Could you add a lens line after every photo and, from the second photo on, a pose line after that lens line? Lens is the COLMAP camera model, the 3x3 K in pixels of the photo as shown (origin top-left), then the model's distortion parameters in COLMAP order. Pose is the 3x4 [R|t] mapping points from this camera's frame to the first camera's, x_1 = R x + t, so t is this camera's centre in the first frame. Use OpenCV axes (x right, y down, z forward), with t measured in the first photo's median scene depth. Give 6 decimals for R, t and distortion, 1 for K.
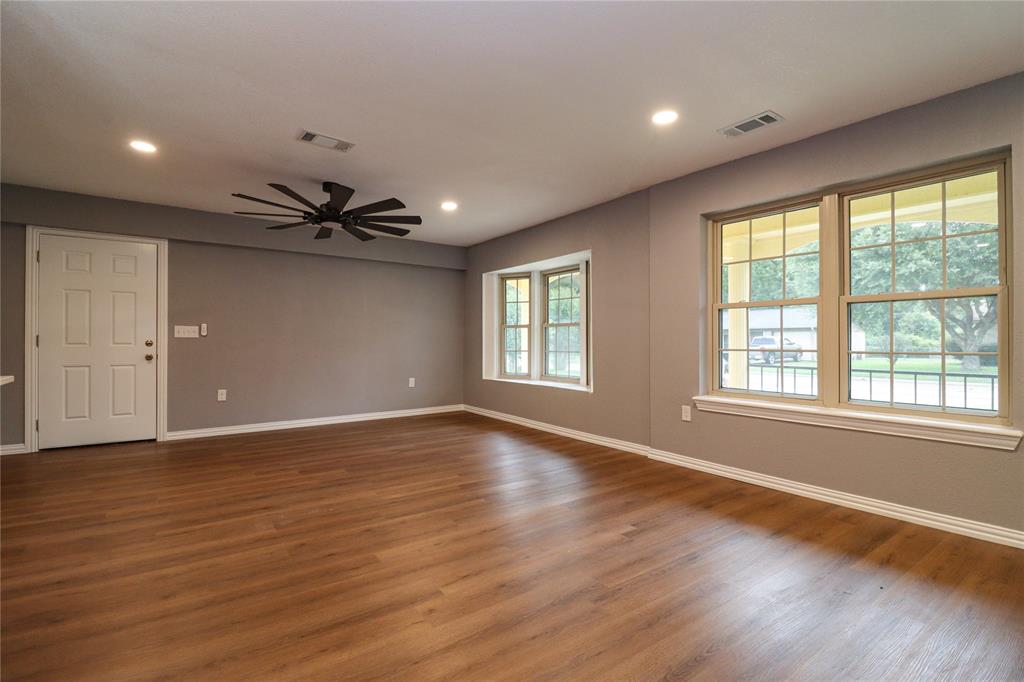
lens RADIAL K [[471.1, 0, 515.3], [0, 471.1, 342.7], [0, 0, 1]] dist [-0.013909, -0.000557]
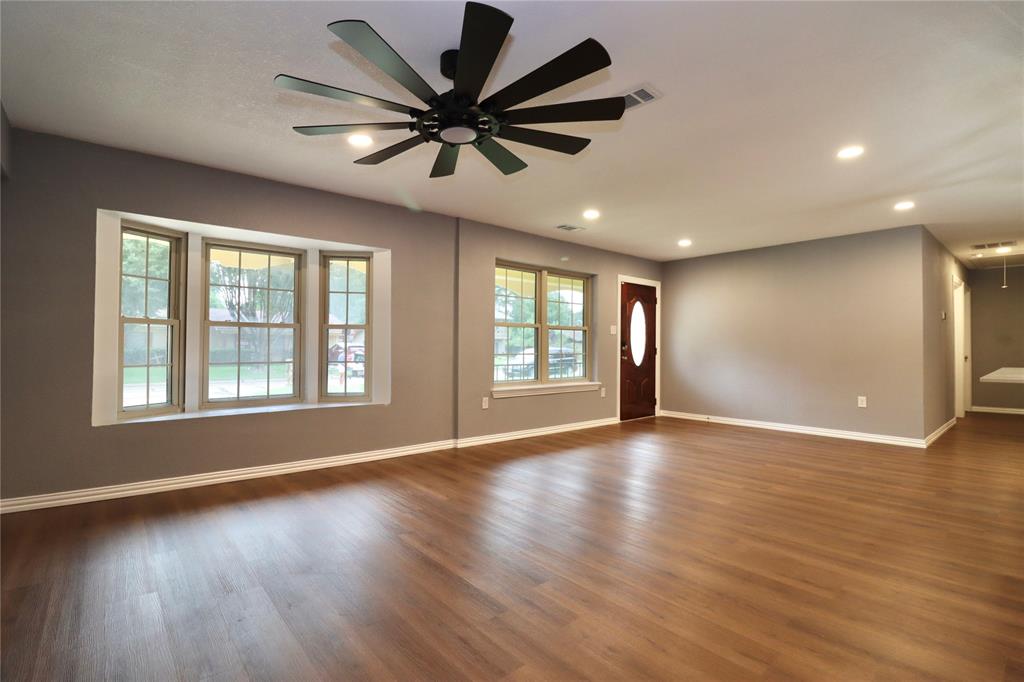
lens RADIAL K [[471.1, 0, 515.3], [0, 471.1, 340.3], [0, 0, 1]] dist [-0.013909, -0.000557]
pose [[-0.077140, 0.007526, 0.996992, -0.949426], [-0.005438, 0.999953, -0.007969, -0.016624], [-0.997005, -0.006036, -0.077096, 0.998921]]
